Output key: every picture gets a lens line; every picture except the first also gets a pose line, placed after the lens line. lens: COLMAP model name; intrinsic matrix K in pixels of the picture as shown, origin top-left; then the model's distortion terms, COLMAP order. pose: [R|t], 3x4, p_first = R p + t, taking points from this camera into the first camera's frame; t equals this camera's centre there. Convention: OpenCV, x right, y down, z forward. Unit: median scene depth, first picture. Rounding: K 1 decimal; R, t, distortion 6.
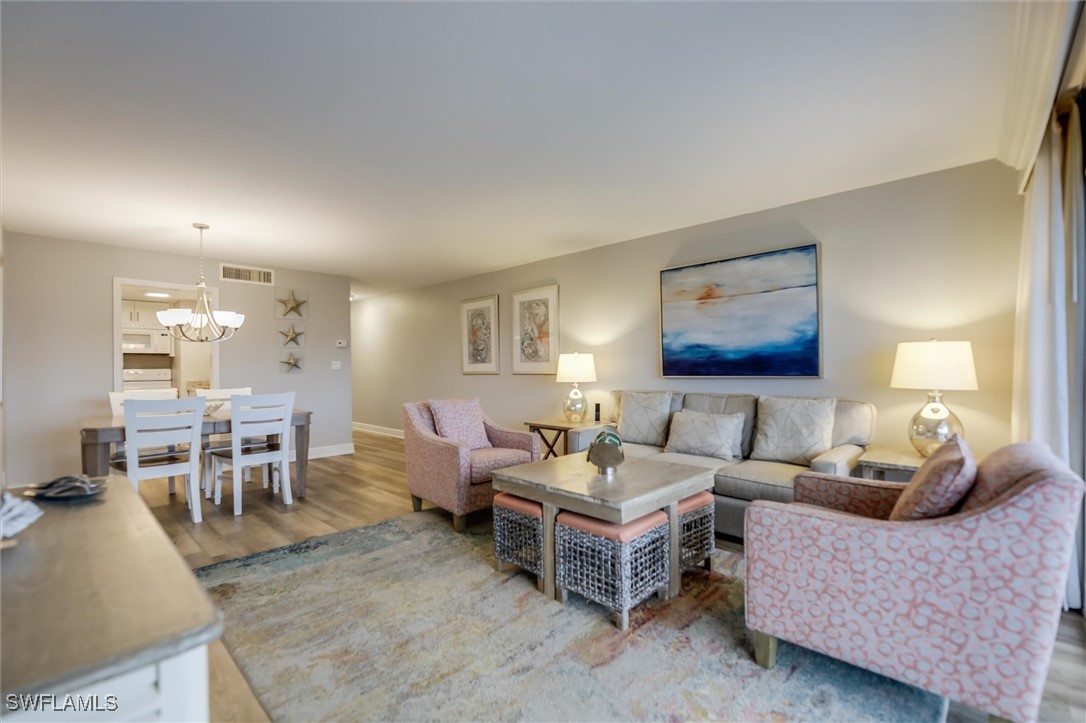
lens RADIAL K [[465.5, 0, 544.7], [0, 465.5, 367.2], [0, 0, 1]] dist [0.001924, -0.000200]
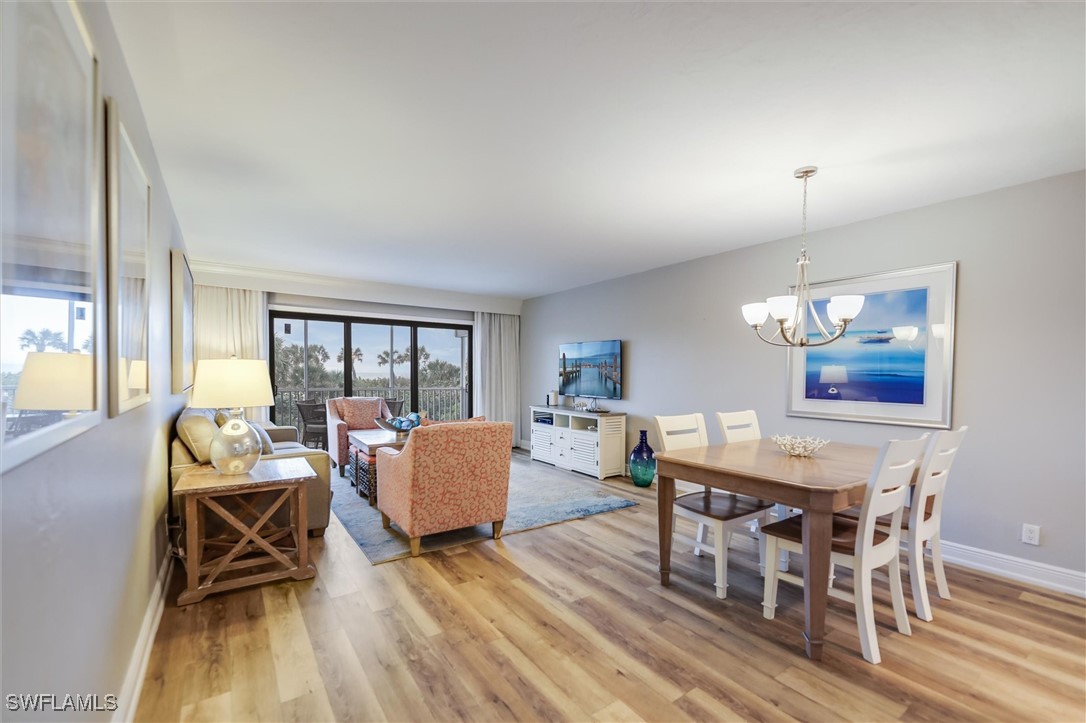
lens RADIAL K [[458.1, 0, 555.7], [0, 458.1, 386.7], [0, 0, 1]] dist [0.000293, -0.000151]
pose [[-0.982835, -0.009112, 0.184263, -0.393434], [-0.003853, 0.999576, 0.028878, -0.011026], [-0.184448, 0.027672, -0.982453, 1.326378]]
